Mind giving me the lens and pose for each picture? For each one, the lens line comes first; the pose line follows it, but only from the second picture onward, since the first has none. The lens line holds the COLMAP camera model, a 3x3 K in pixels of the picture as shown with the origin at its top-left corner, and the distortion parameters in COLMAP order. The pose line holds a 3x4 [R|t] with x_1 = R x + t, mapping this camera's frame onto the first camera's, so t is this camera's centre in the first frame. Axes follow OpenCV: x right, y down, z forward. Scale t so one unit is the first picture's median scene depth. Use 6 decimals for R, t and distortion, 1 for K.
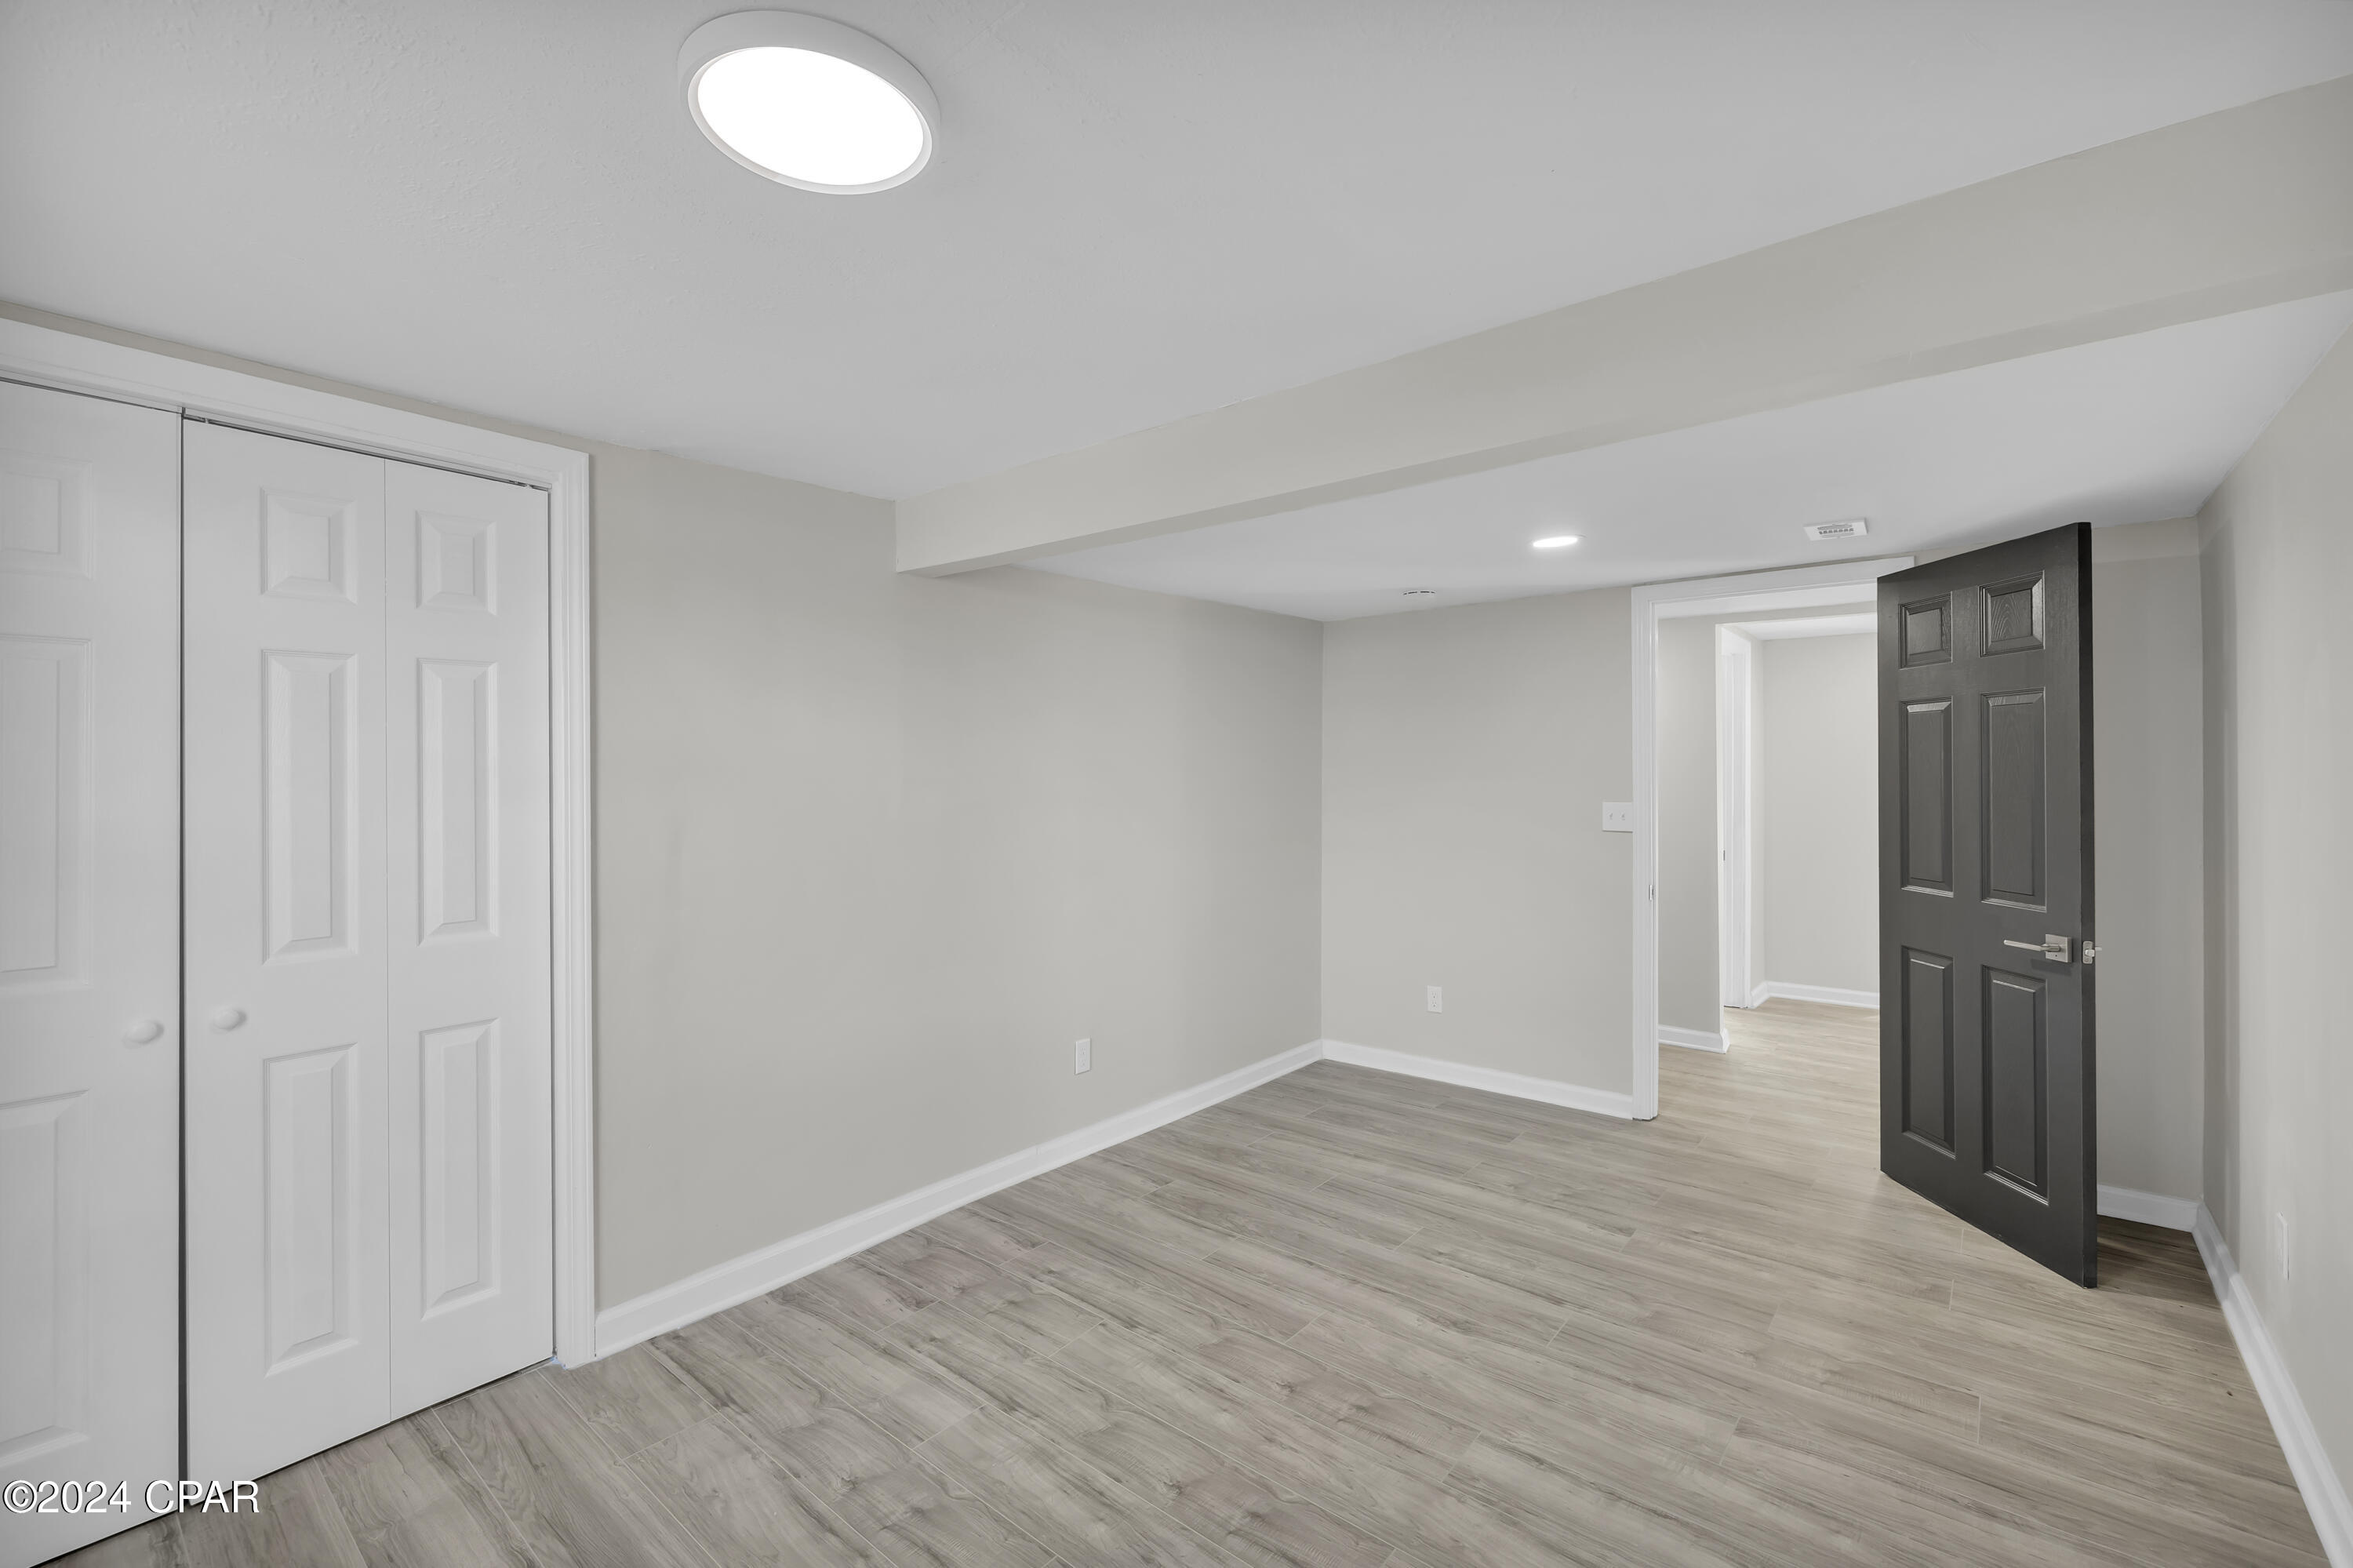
lens RADIAL K [[996.0, 0, 1186.7], [0, 996.0, 772.2], [0, 0, 1]] dist [-0.001535, -0.000091]
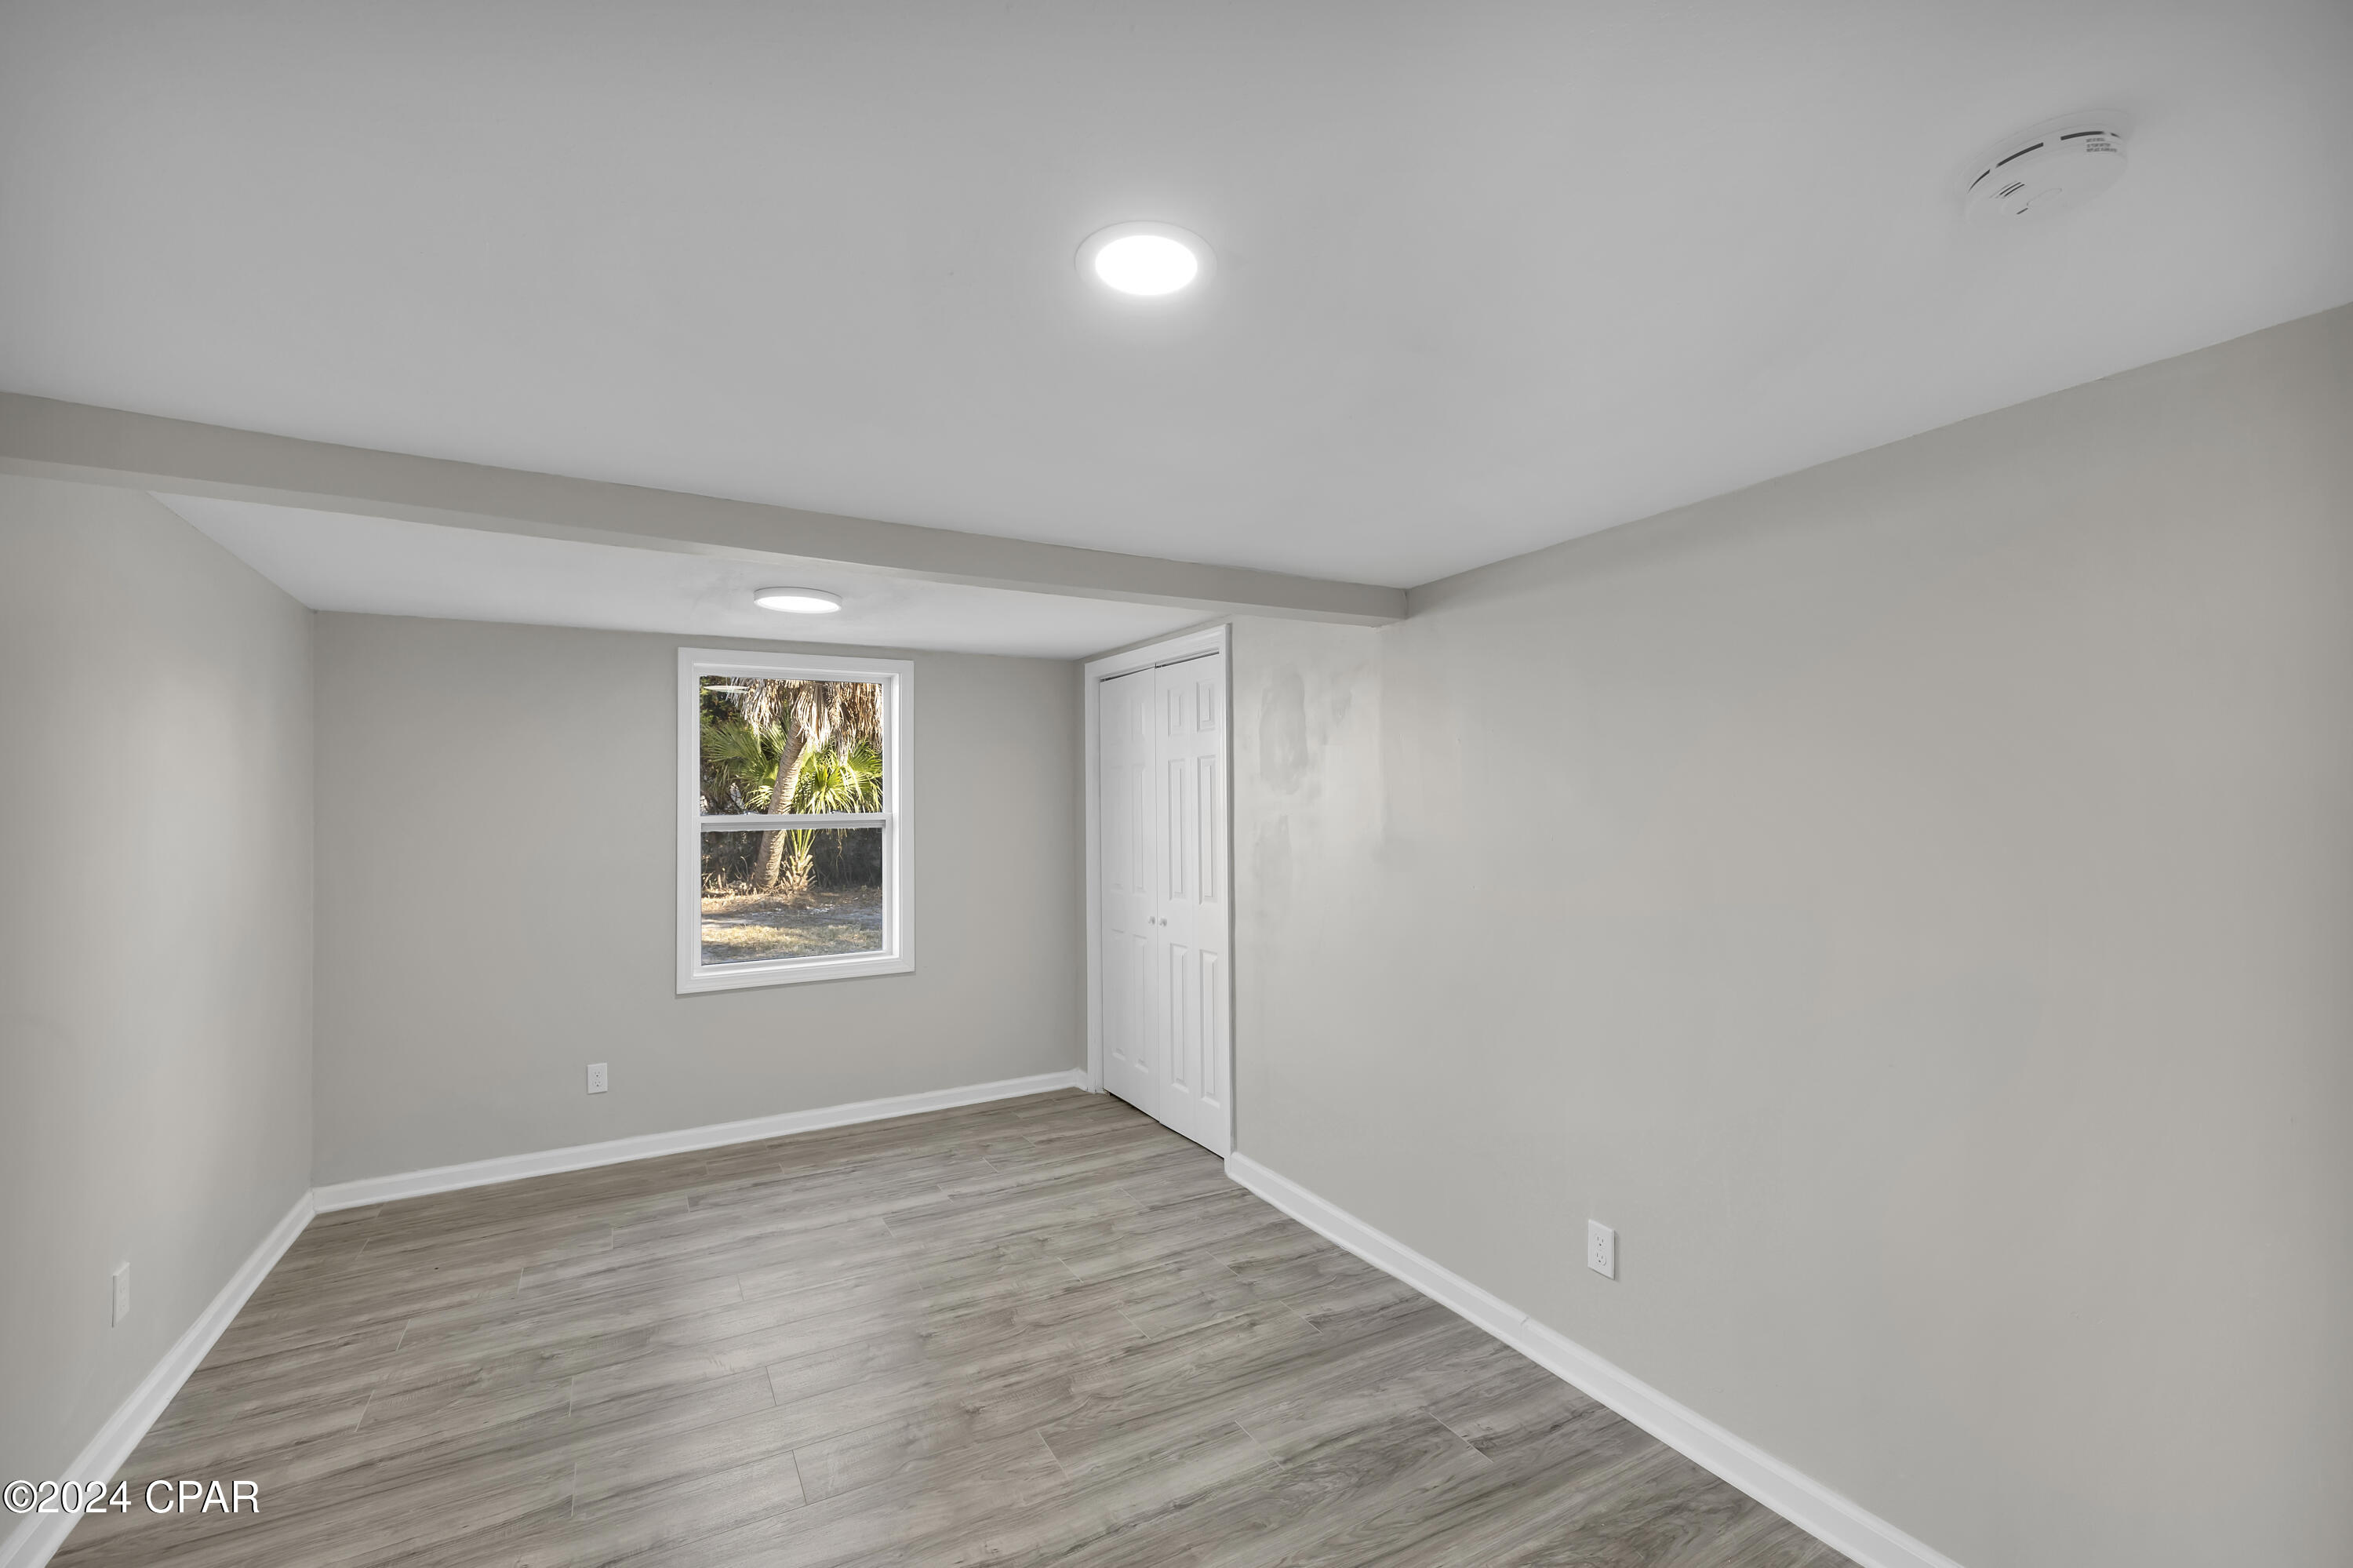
lens RADIAL K [[996.0, 0, 1186.7], [0, 996.0, 772.2], [0, 0, 1]] dist [-0.001535, -0.000091]
pose [[-0.357253, -0.024301, -0.933691, 0.841490], [0.004551, 0.999604, -0.027758, -0.026724], [0.933996, -0.014166, -0.357001, 1.309561]]
